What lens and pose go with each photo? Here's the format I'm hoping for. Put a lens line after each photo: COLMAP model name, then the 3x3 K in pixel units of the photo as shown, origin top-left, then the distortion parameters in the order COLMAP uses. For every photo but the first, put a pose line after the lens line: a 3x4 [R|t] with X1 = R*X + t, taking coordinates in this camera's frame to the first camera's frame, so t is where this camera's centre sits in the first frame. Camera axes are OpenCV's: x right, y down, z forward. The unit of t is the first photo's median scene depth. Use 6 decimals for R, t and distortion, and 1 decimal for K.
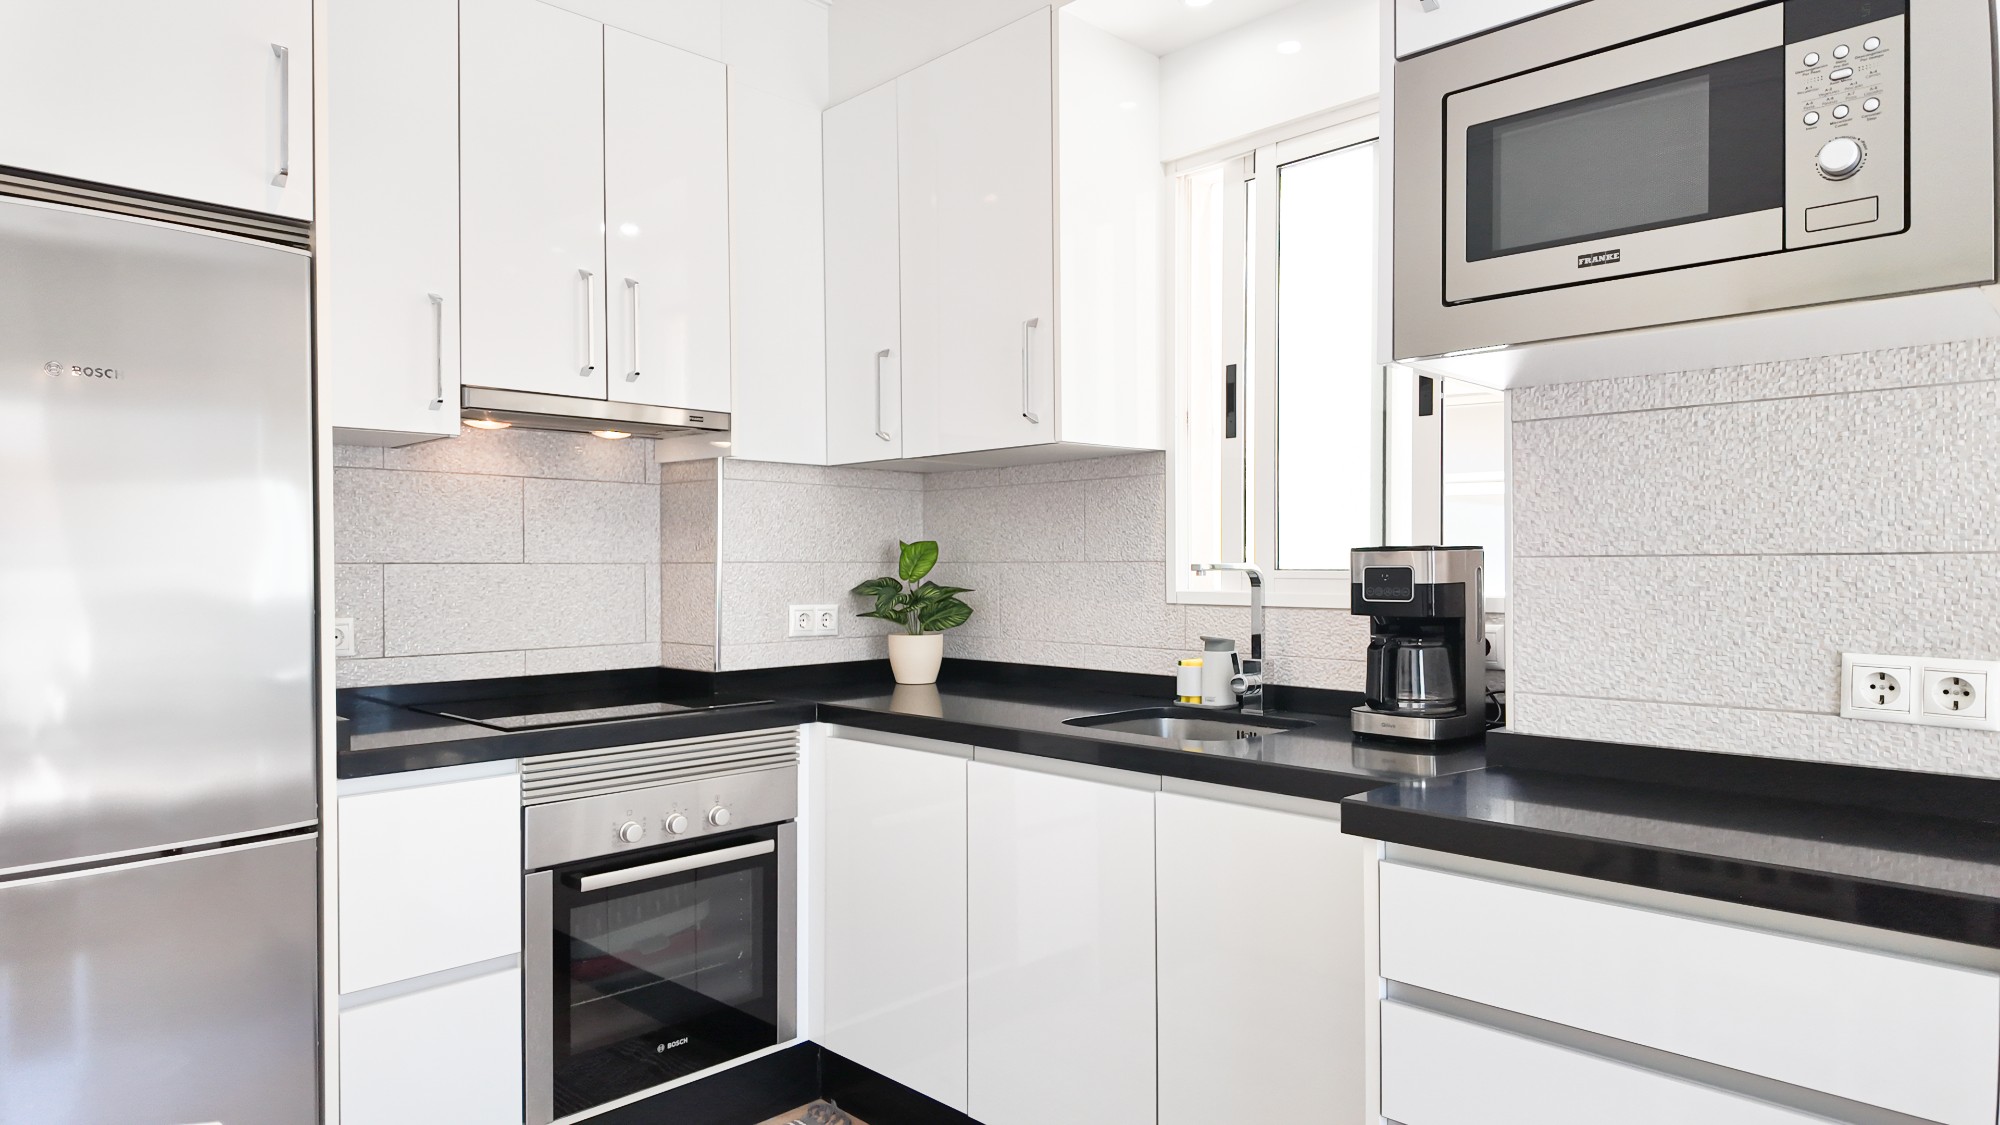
lens RADIAL K [[1176.2, 0, 1007.6], [0, 1176.2, 564.1], [0, 0, 1]] dist [0.049125, -0.042562]
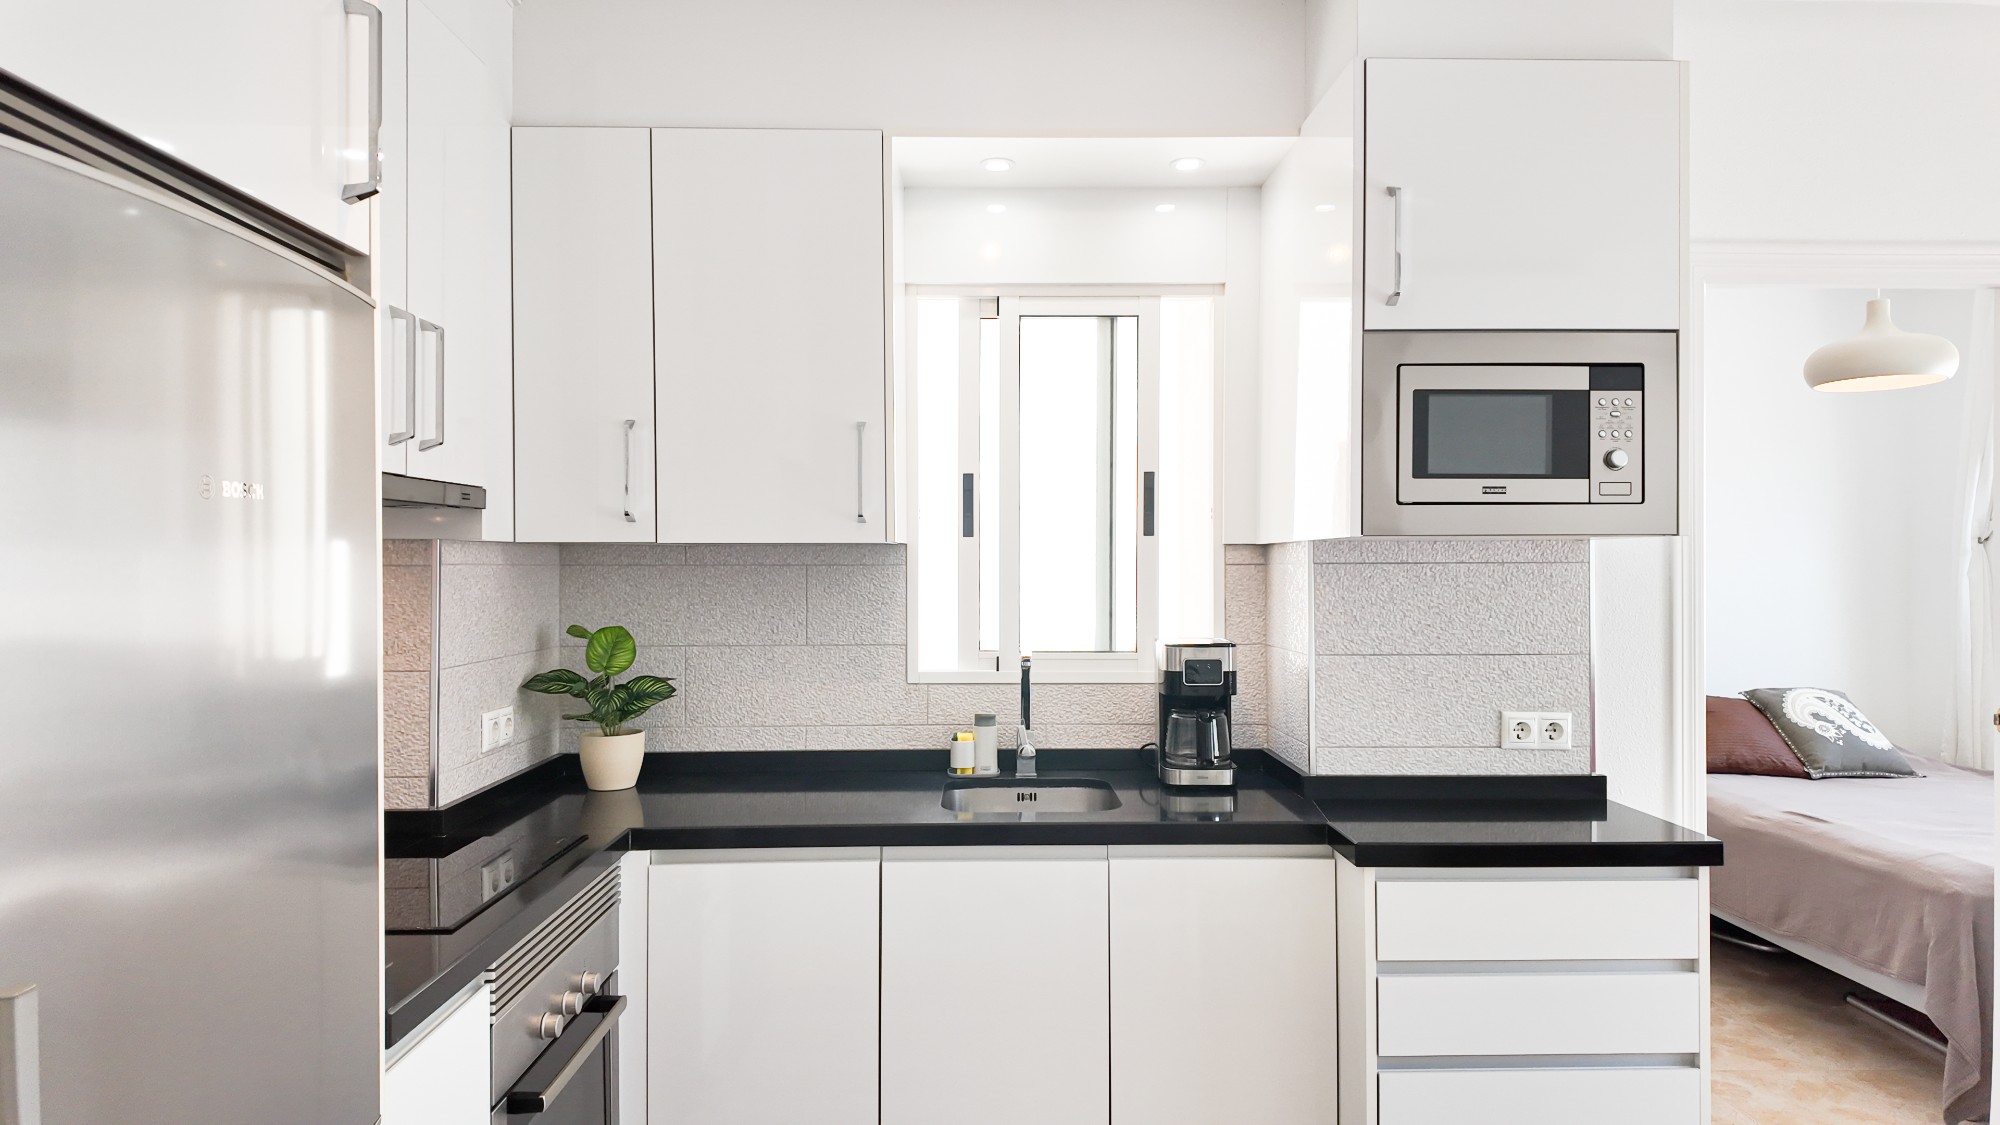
lens RADIAL K [[1176.2, 0, 988.9], [0, 1176.2, 557.3], [0, 0, 1]] dist [0.049125, -0.042562]
pose [[0.703900, 0.005907, 0.710275, -0.665270], [-0.001432, 0.999975, -0.006897, -0.086541], [-0.710298, 0.003837, 0.703891, 0.194791]]
